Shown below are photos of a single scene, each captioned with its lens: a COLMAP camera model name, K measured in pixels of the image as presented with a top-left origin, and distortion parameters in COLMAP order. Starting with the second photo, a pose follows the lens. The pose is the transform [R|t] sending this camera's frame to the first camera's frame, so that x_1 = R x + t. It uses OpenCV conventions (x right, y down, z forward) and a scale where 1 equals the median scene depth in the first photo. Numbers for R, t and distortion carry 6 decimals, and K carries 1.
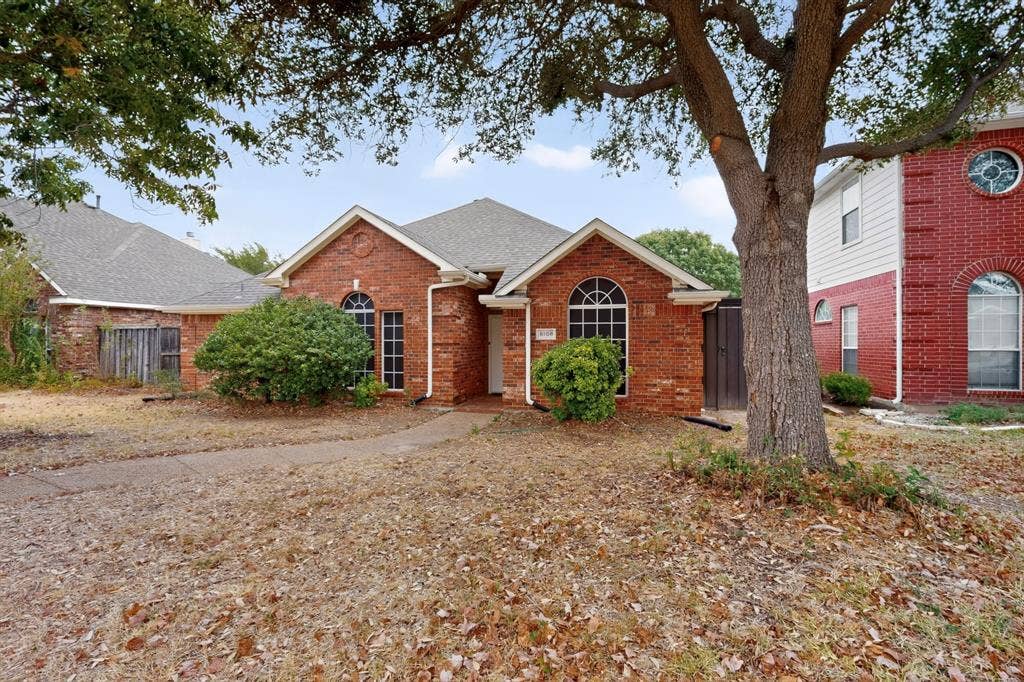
lens RADIAL K [[446.6, 0, 511.6], [0, 446.6, 342.2], [0, 0, 1]] dist [0.001733, -0.000740]
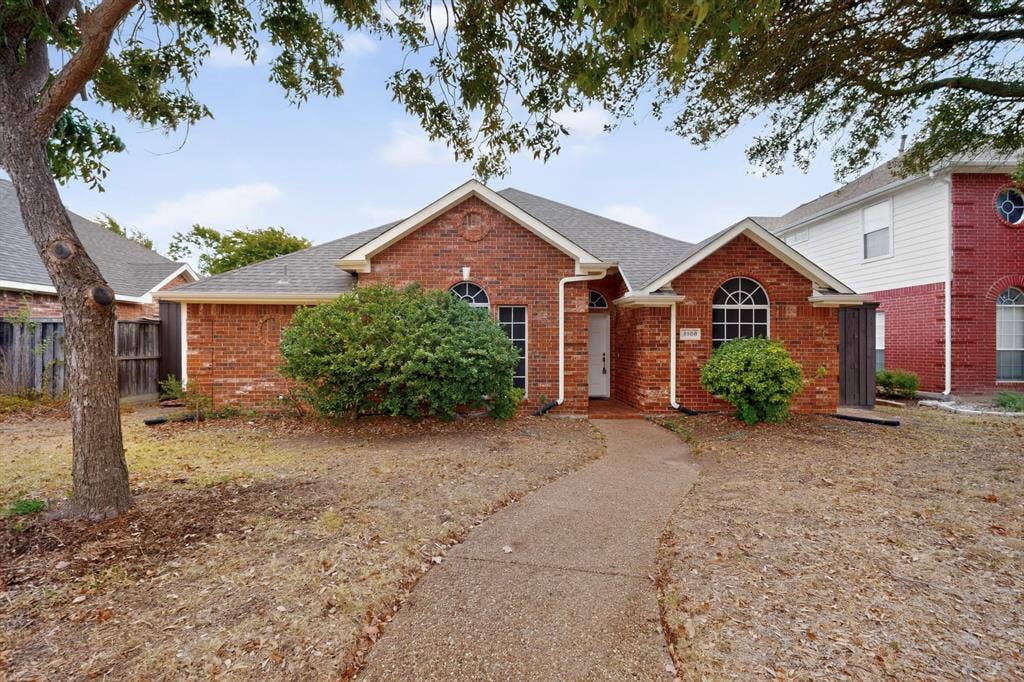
lens RADIAL K [[446.6, 0, 511.5], [0, 446.6, 341.9], [0, 0, 1]] dist [0.001733, -0.000740]
pose [[0.957774, 0.002845, 0.287509, -0.565656], [-0.001957, 0.999992, -0.003375, 0.002866], [-0.287516, 0.002669, 0.957772, 0.190380]]
